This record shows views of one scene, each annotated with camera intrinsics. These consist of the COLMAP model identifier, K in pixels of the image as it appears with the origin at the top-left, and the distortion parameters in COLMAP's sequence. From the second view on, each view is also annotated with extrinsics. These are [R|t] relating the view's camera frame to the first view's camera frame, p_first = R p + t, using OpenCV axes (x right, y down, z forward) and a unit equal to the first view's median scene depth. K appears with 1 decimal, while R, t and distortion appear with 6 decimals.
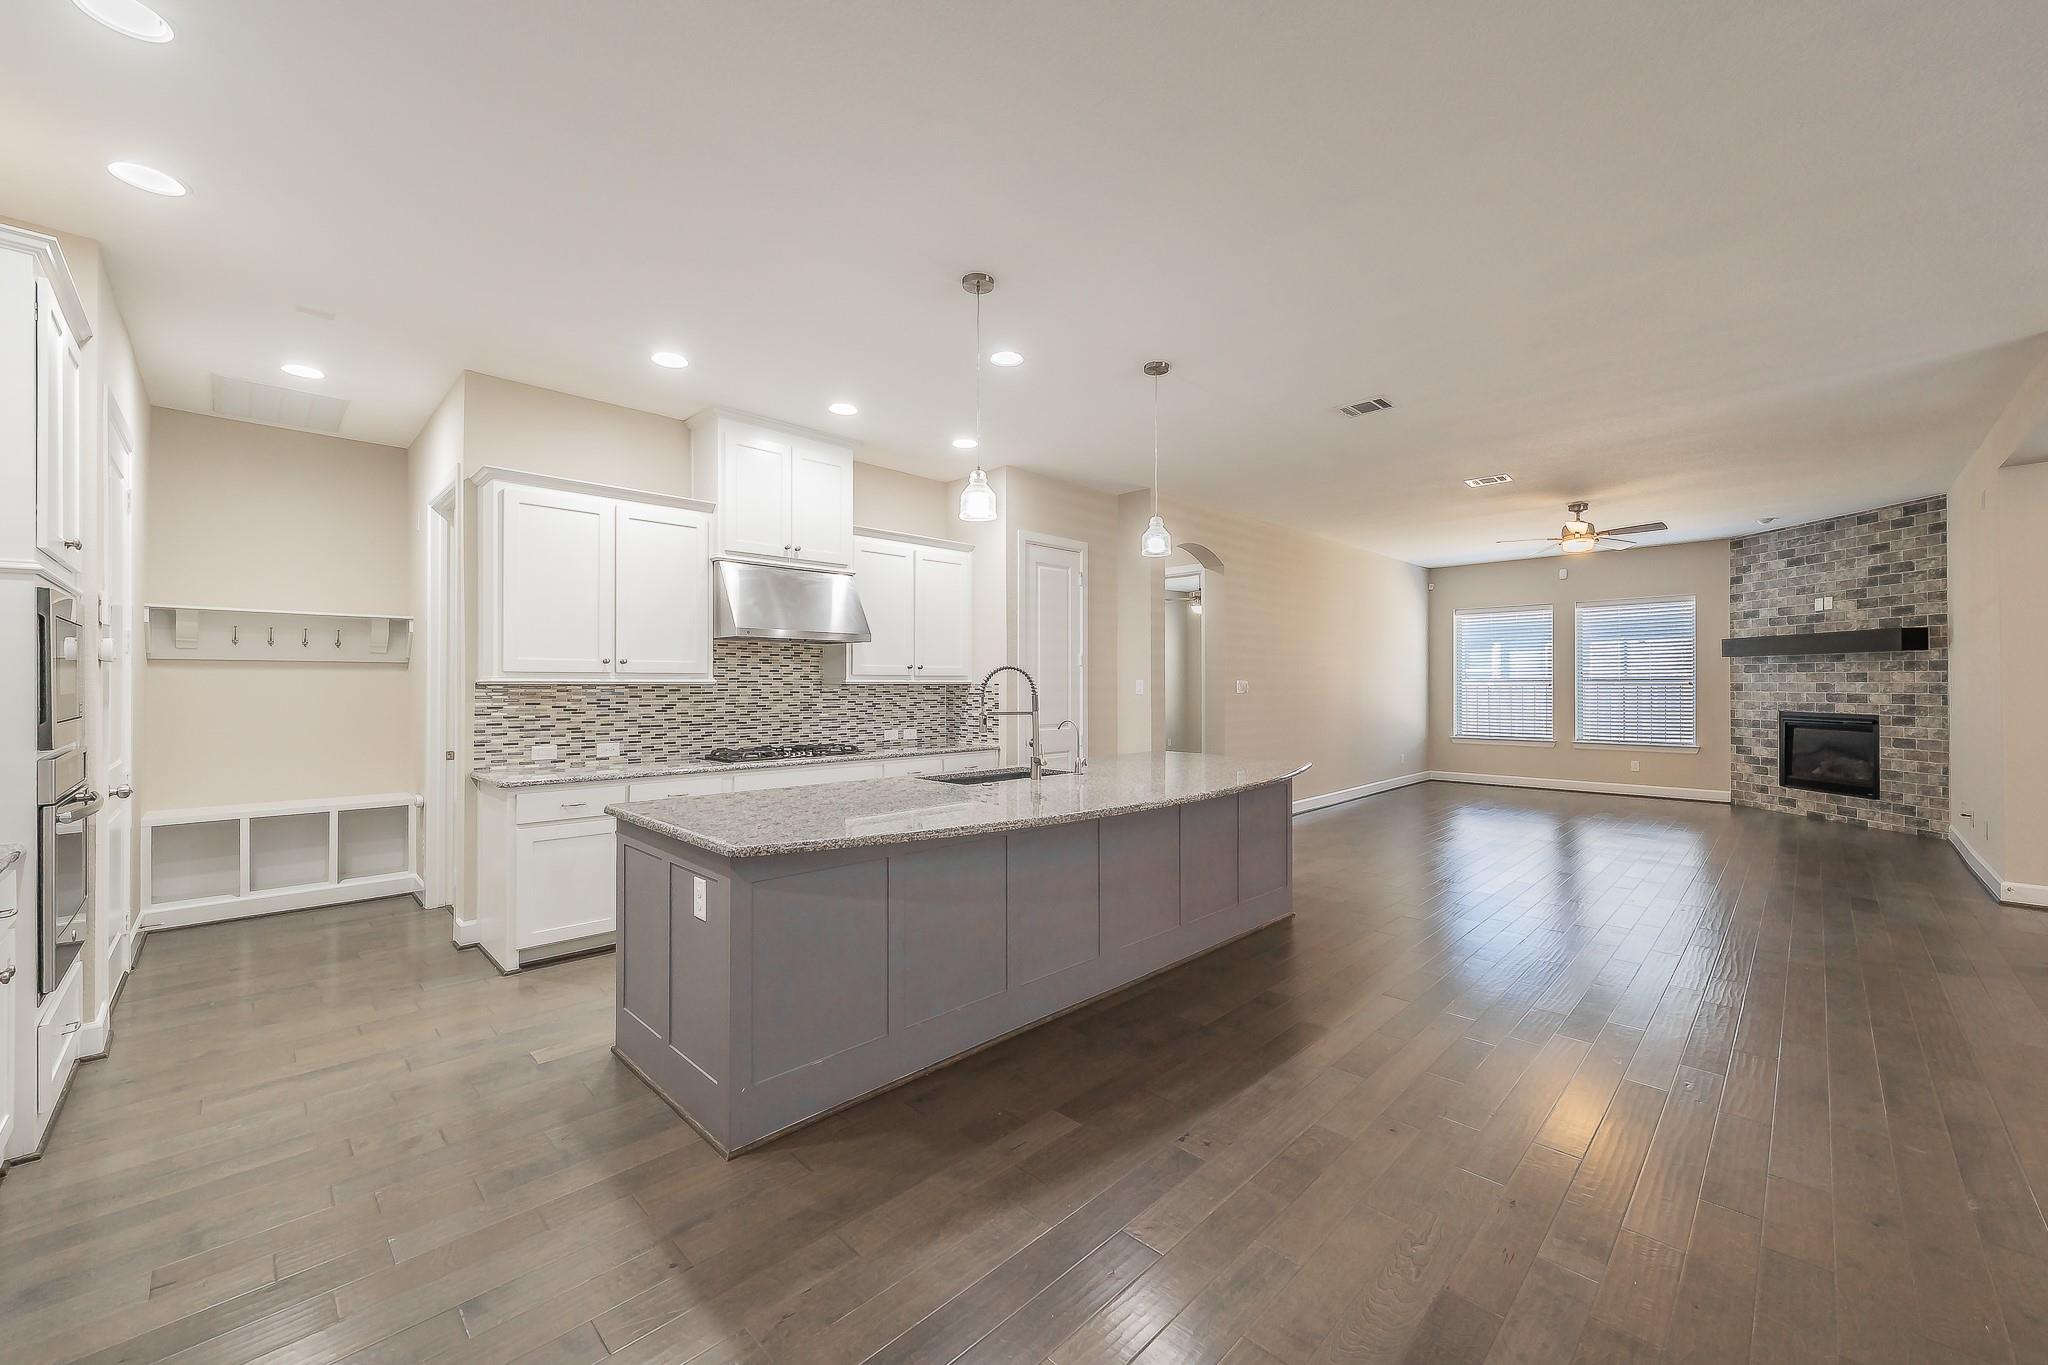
lens RADIAL K [[788.8, 0, 1037.6], [0, 788.8, 681.6], [0, 0, 1]] dist [0.000053, 0.000173]
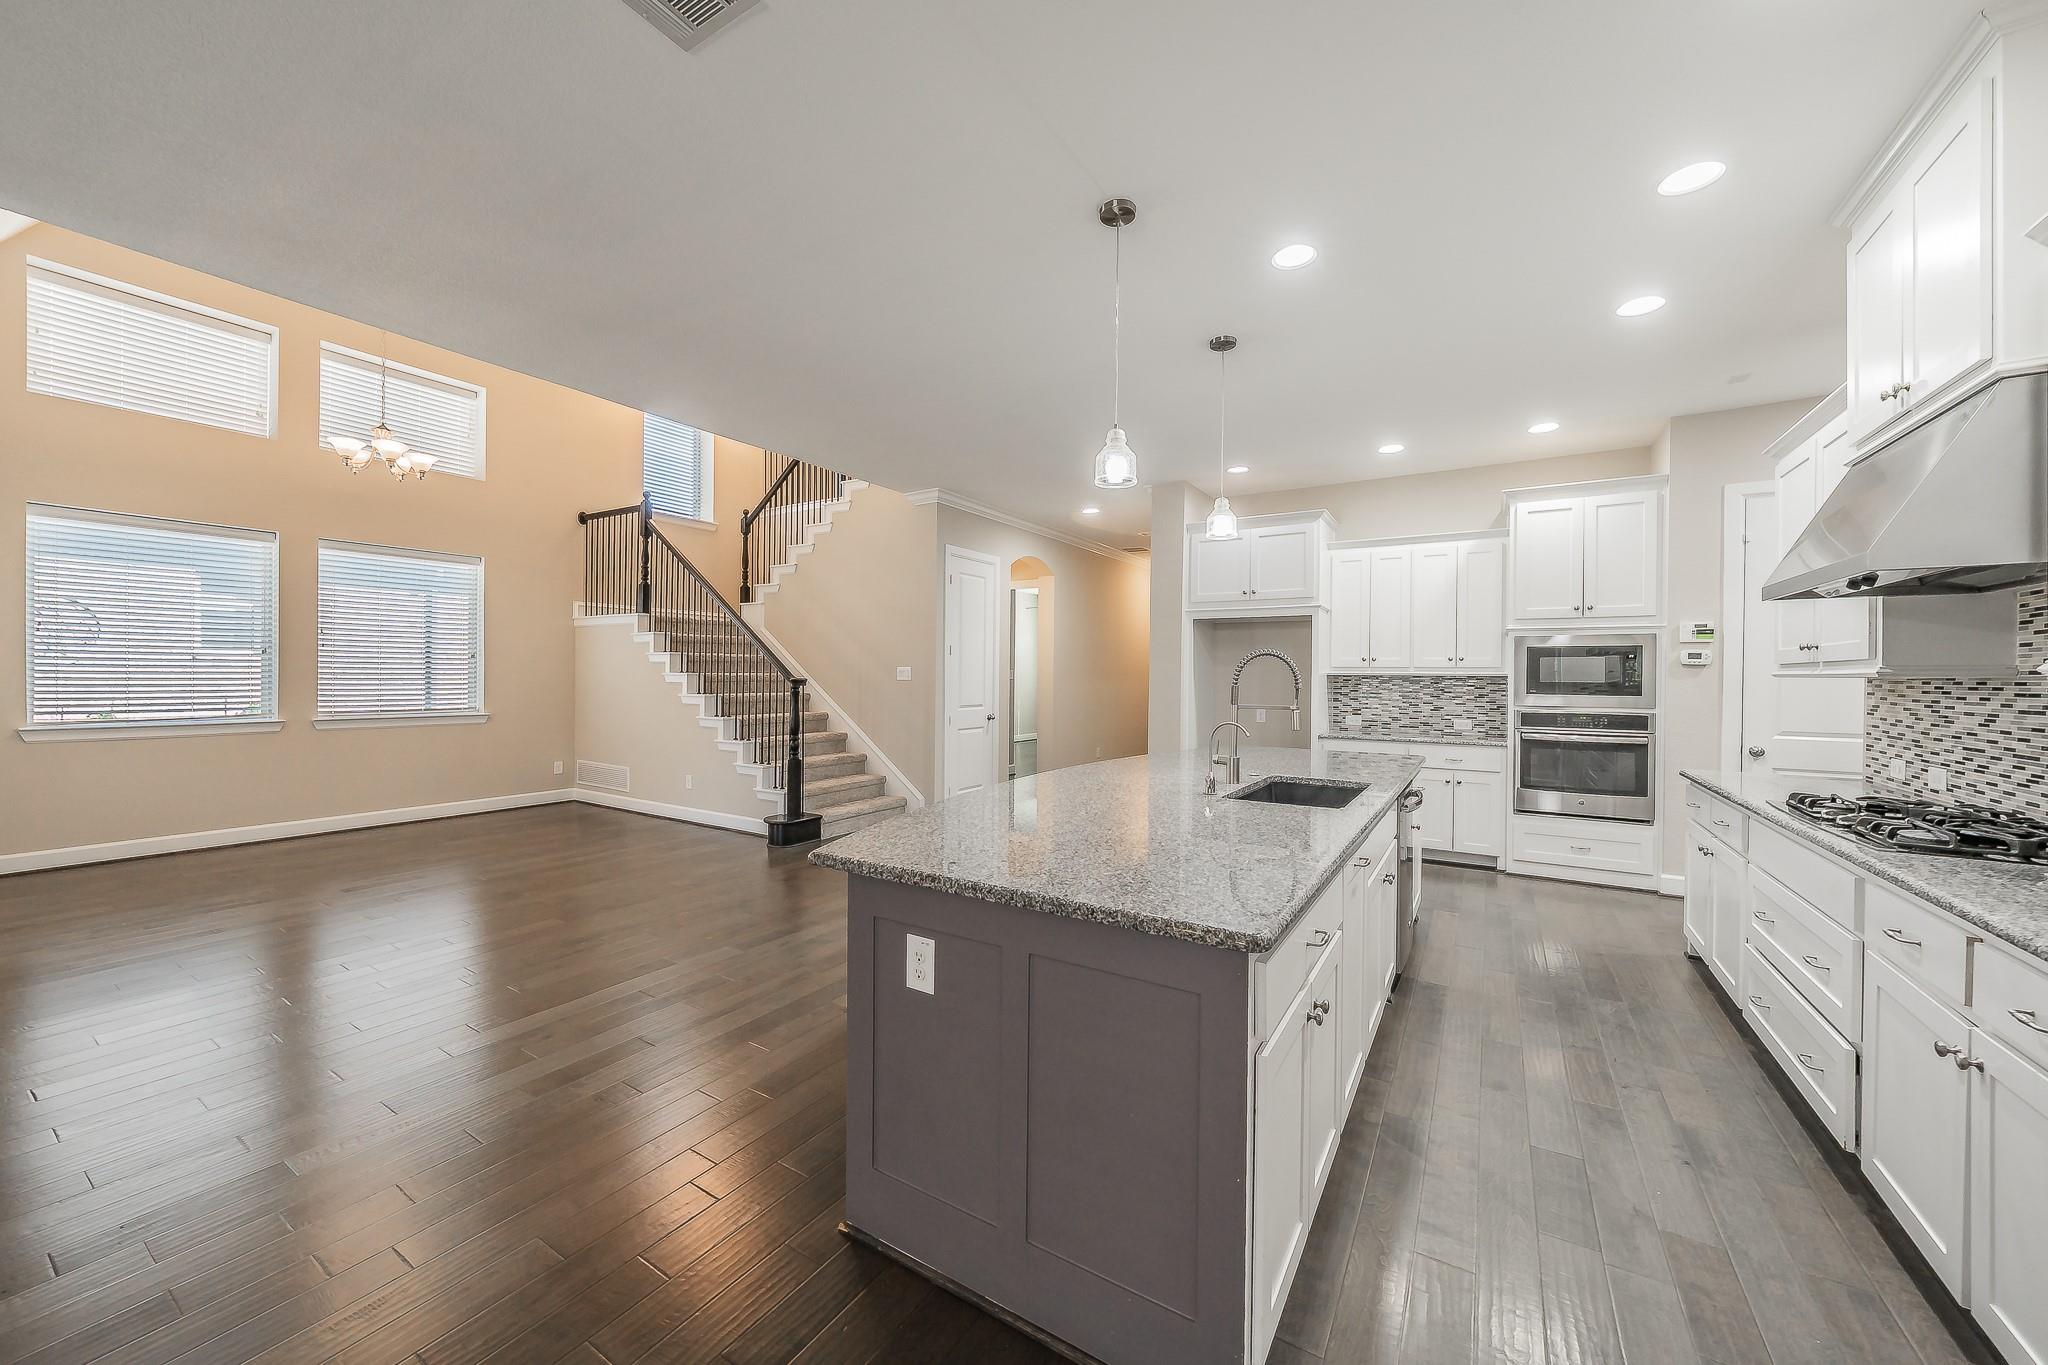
lens RADIAL K [[748.2, 0, 1027.0], [0, 748.2, 678.4], [0, 0, 1]] dist [-0.001467, -0.000015]
pose [[-0.975857, -0.006739, -0.218305, 0.200396], [-0.006872, 0.999976, -0.000151, 0.005568], [0.218300, 0.001352, -0.975881, 0.892075]]
